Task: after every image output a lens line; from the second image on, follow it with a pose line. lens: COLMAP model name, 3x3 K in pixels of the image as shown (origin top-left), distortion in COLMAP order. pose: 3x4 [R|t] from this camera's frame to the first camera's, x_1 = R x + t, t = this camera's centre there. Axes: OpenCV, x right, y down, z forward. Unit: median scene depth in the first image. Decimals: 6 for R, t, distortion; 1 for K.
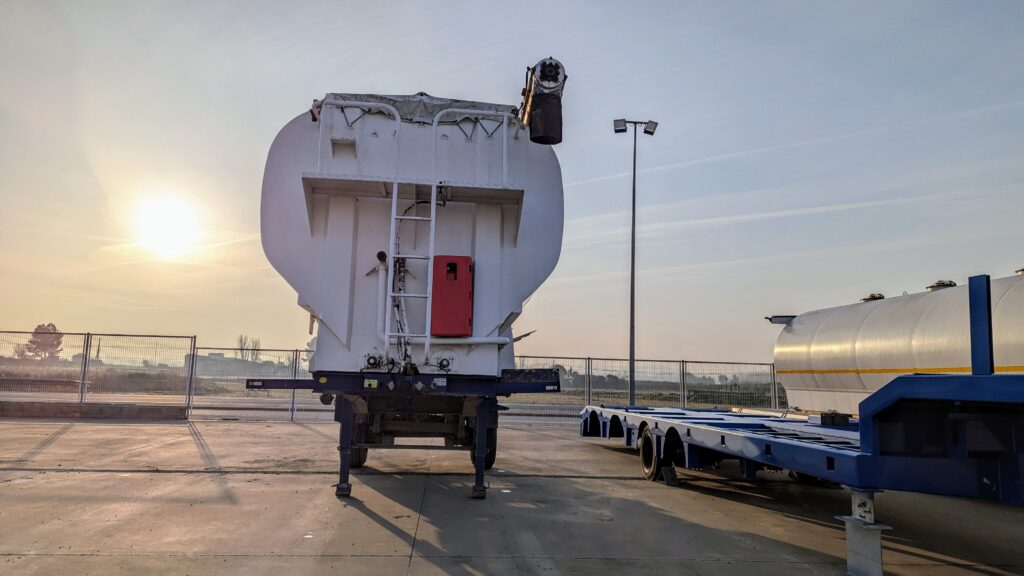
lens RADIAL K [[702.0, 0, 506.7], [0, 702.0, 288.1], [0, 0, 1]] dist [0.063472, -0.070503]
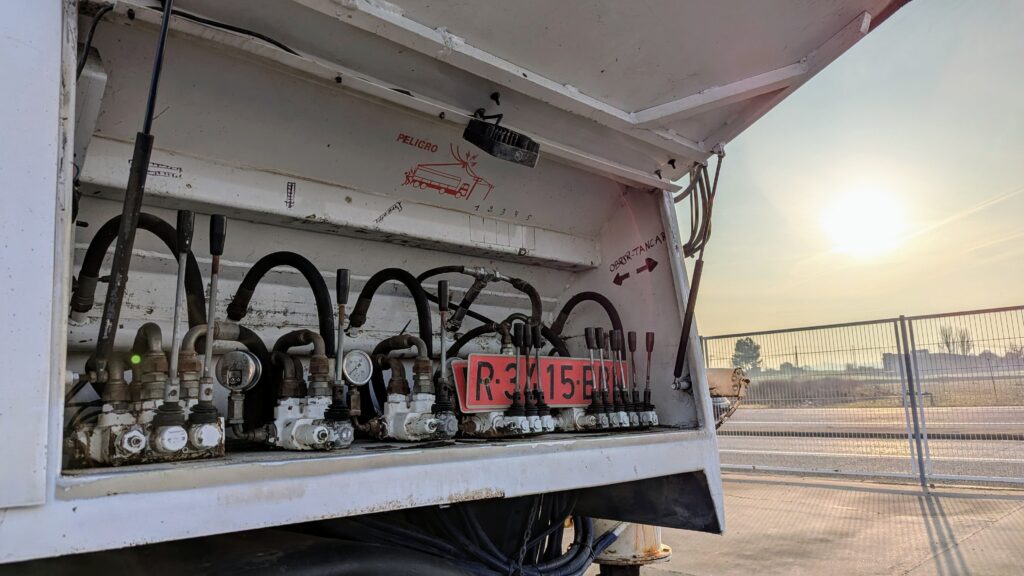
lens RADIAL K [[702.0, 0, 506.7], [0, 702.0, 288.1], [0, 0, 1]] dist [0.063472, -0.070503]
pose [[0.609584, -0.172016, -0.773833, -0.072007], [0.168935, 0.981938, -0.085199, 0.063035], [0.774512, -0.078792, 0.627633, 0.465102]]
